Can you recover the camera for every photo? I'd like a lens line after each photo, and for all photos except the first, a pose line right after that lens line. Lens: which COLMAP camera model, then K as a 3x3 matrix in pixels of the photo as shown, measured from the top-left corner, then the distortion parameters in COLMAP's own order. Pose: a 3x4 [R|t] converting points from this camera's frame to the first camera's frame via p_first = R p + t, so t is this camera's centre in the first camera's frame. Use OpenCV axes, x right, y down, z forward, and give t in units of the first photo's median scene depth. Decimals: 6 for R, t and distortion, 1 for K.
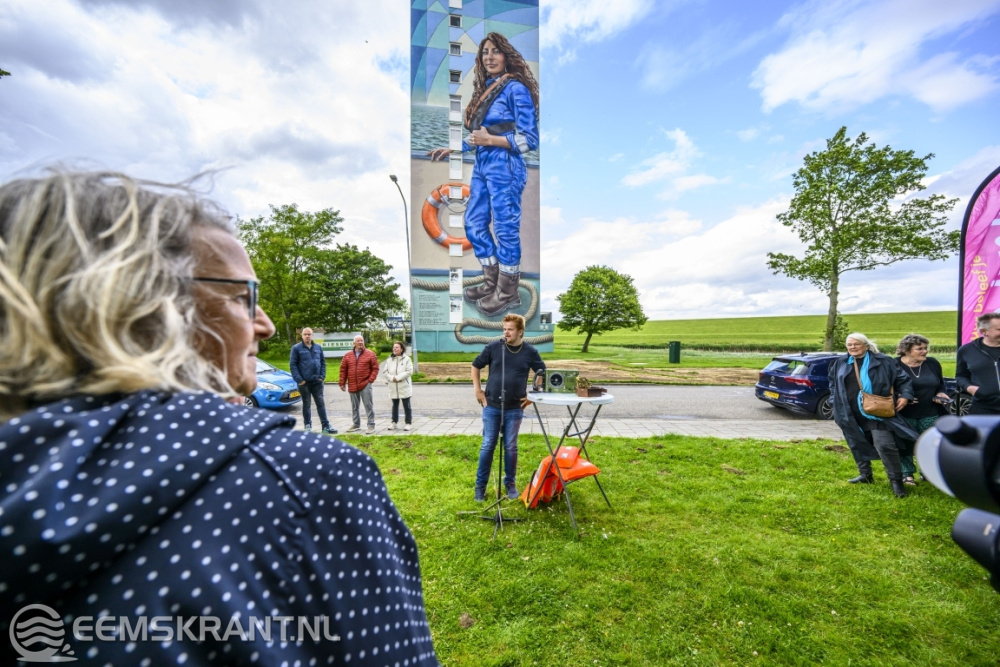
lens RADIAL K [[388.5, 0, 498.3], [0, 388.5, 332.6], [0, 0, 1]] dist [-0.000866, -0.000038]
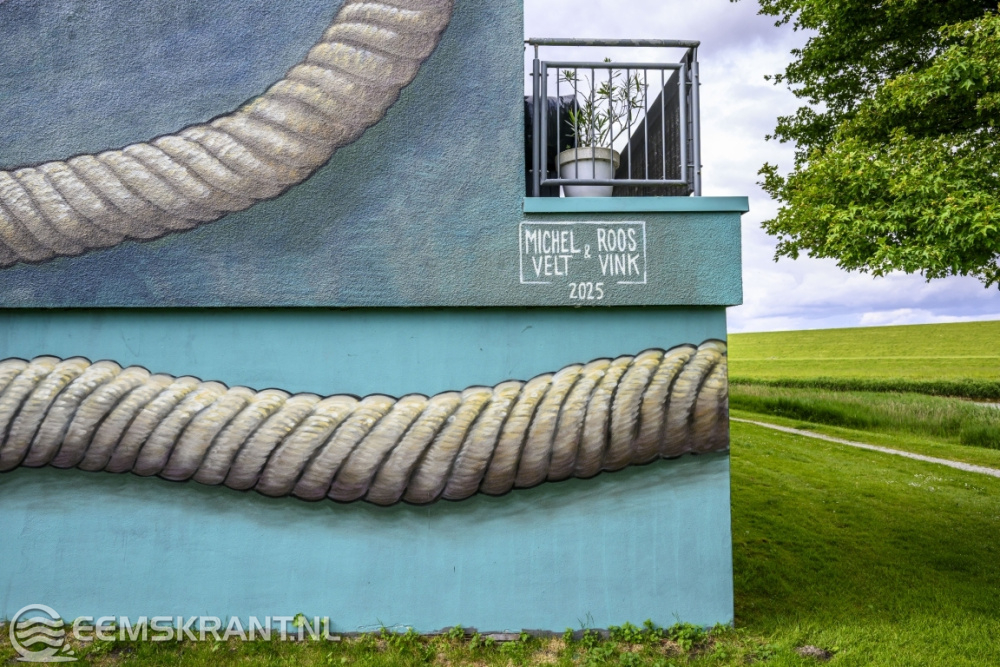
lens RADIAL K [[681.9, 0, 500.0], [0, 681.9, 333.5], [0, 0, 1]] dist [-0.001314, -0.000270]
pose [[0.986890, -0.011551, -0.160980, 0.125688], [0.006422, 0.999456, -0.032345, 0.004061], [0.161267, 0.030887, 0.986427, 0.901484]]
